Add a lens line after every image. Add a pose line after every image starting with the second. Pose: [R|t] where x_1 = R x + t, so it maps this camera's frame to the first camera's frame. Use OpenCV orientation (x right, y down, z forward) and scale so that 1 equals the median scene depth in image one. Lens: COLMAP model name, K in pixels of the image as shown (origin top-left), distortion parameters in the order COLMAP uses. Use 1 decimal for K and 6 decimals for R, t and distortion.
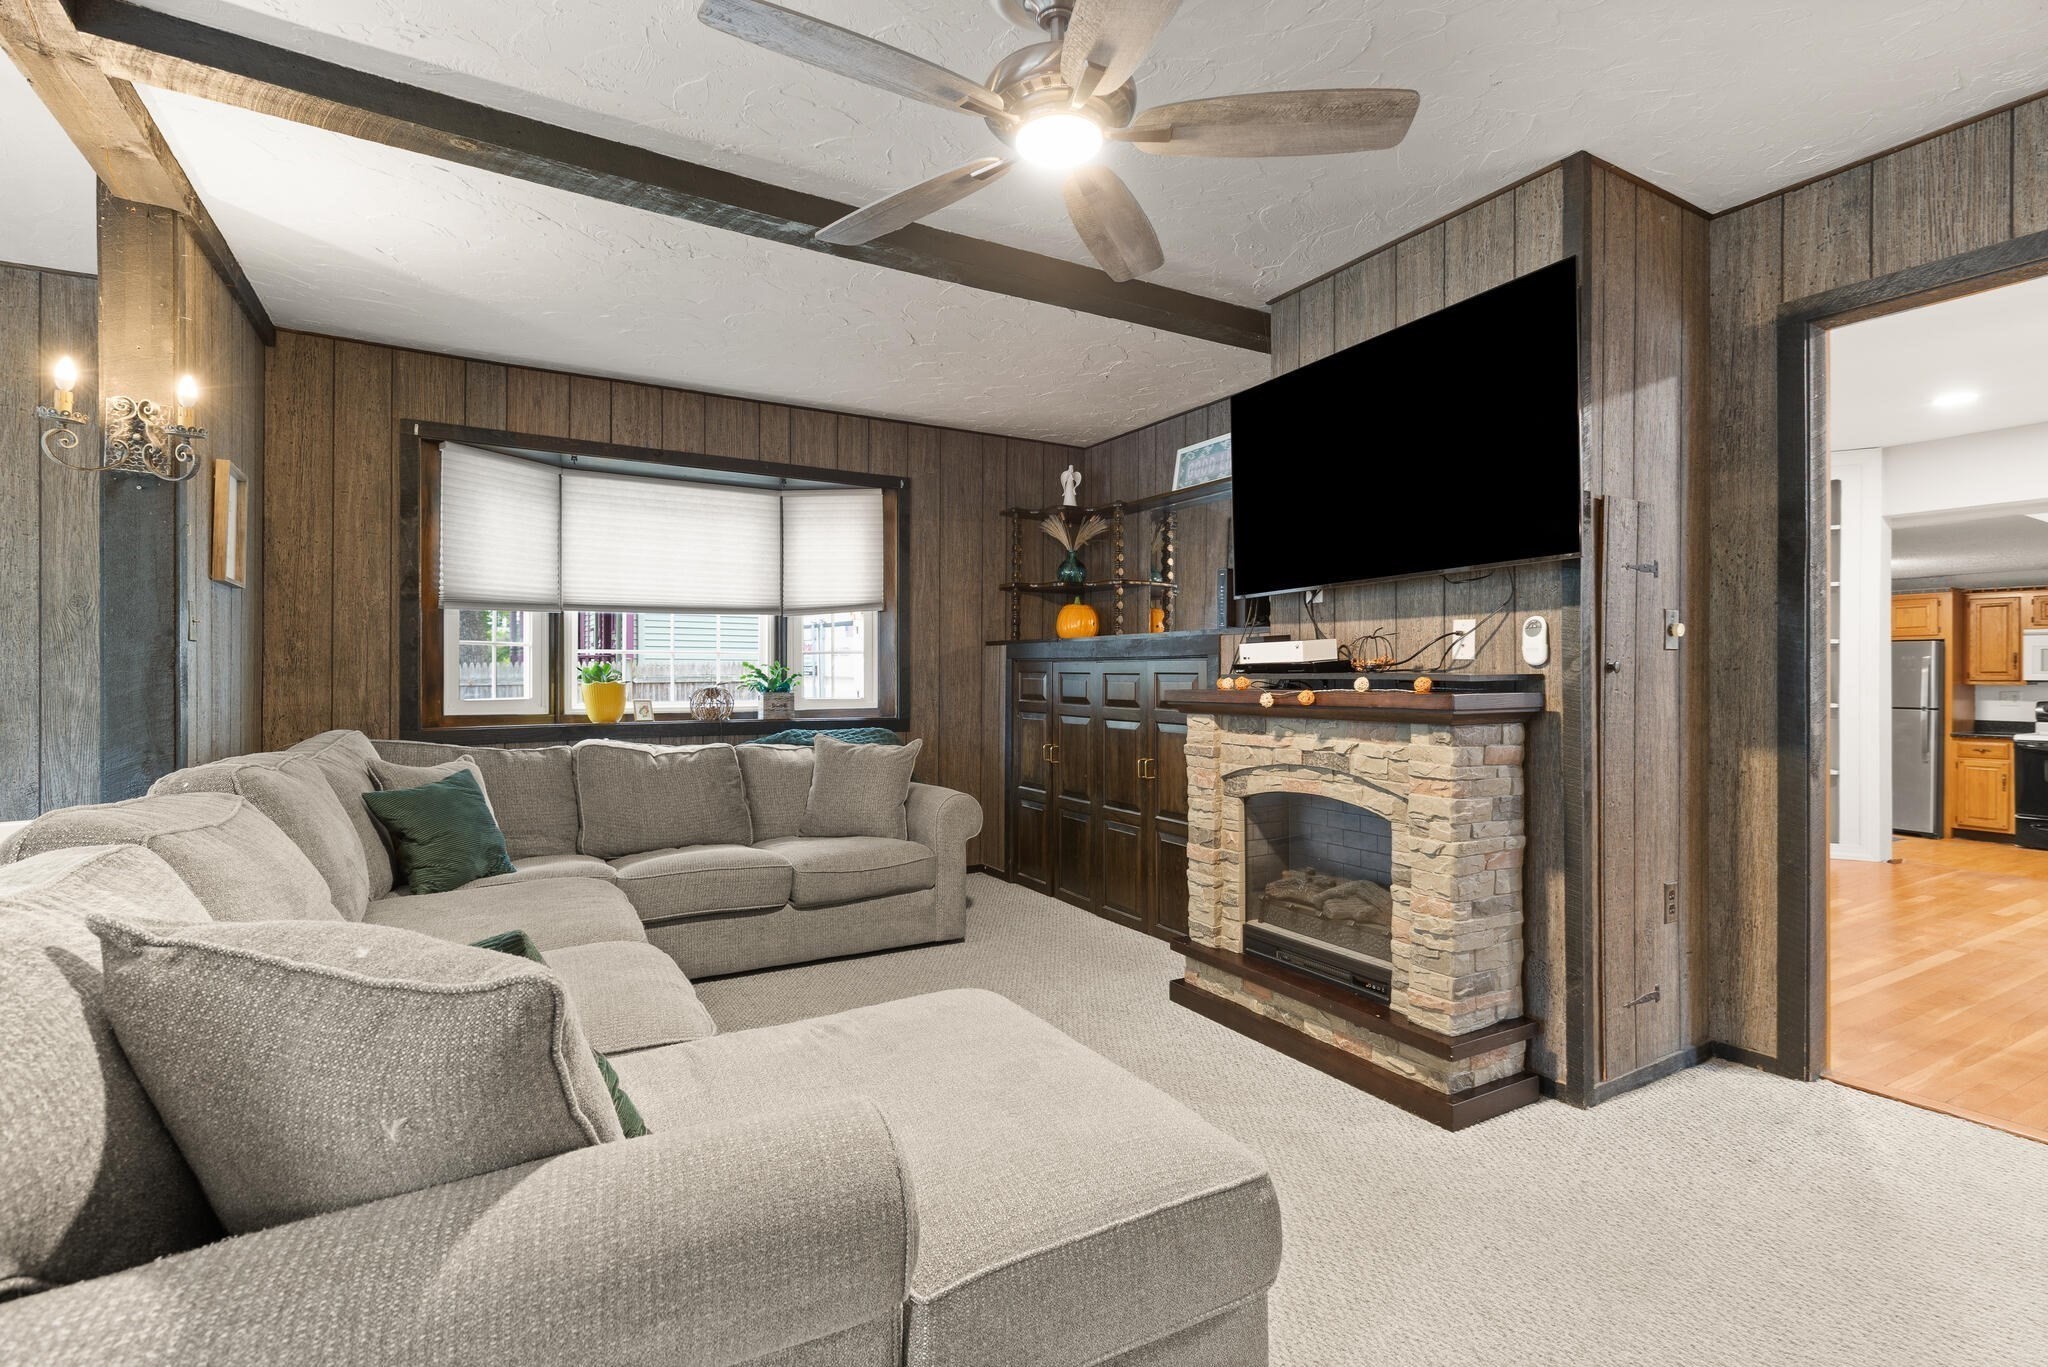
lens RADIAL K [[946.0, 0, 1025.3], [0, 946.0, 676.2], [0, 0, 1]] dist [0.005090, -0.000923]
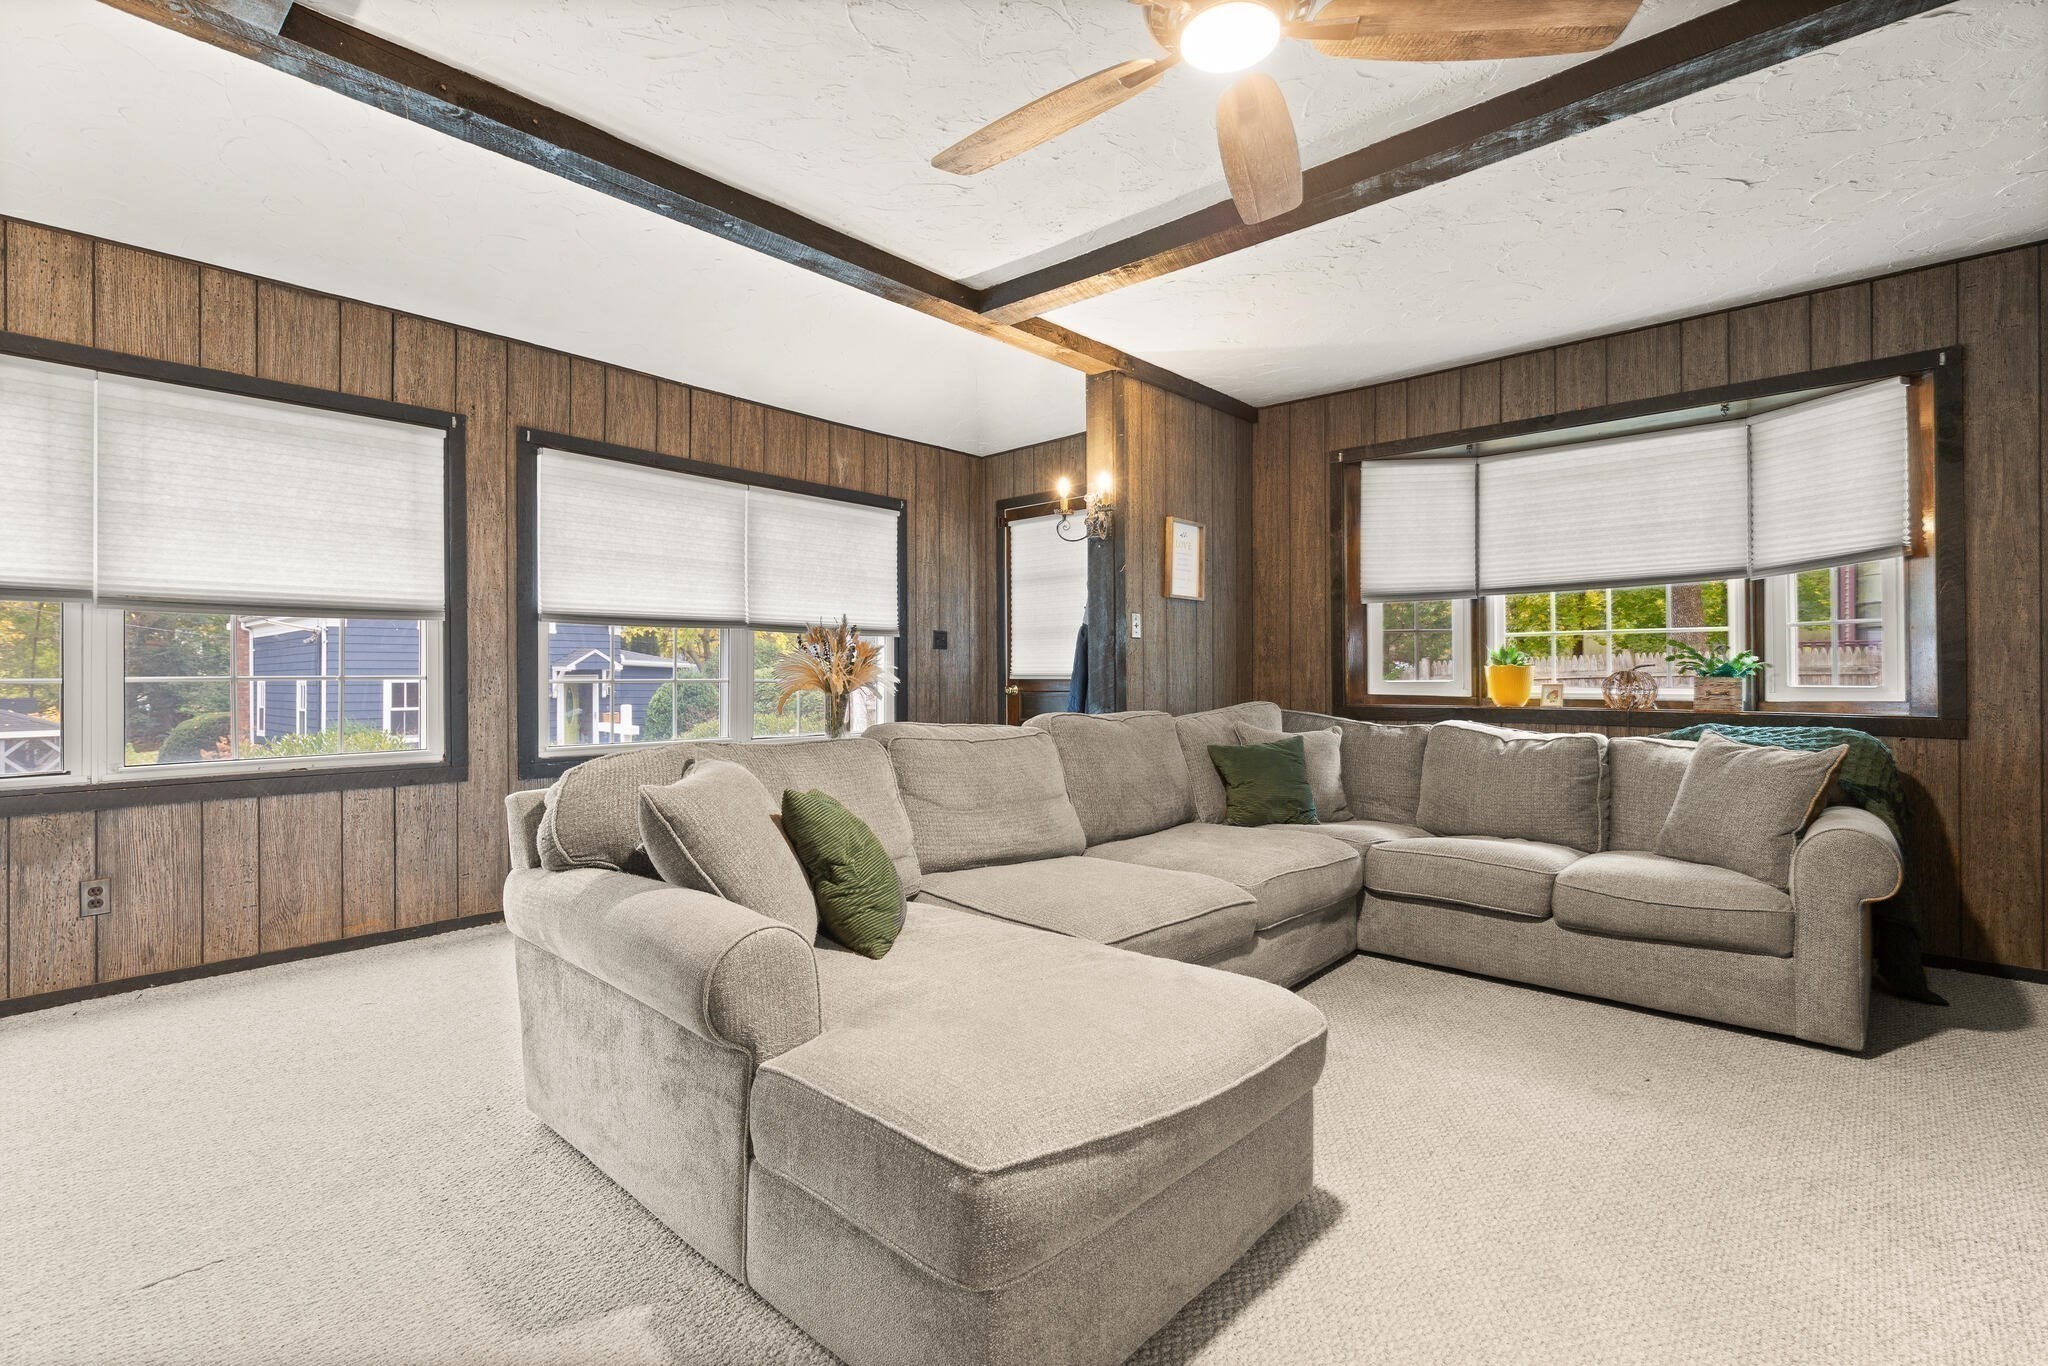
lens RADIAL K [[937.9, 0, 1025.2], [0, 937.9, 668.6], [0, 0, 1]] dist [0.000400, 0.000133]
pose [[0.298889, -0.006604, -0.954265, 0.427073], [0.003578, 0.999977, -0.005799, 0.016979], [0.954281, -0.001681, 0.298906, 0.291489]]
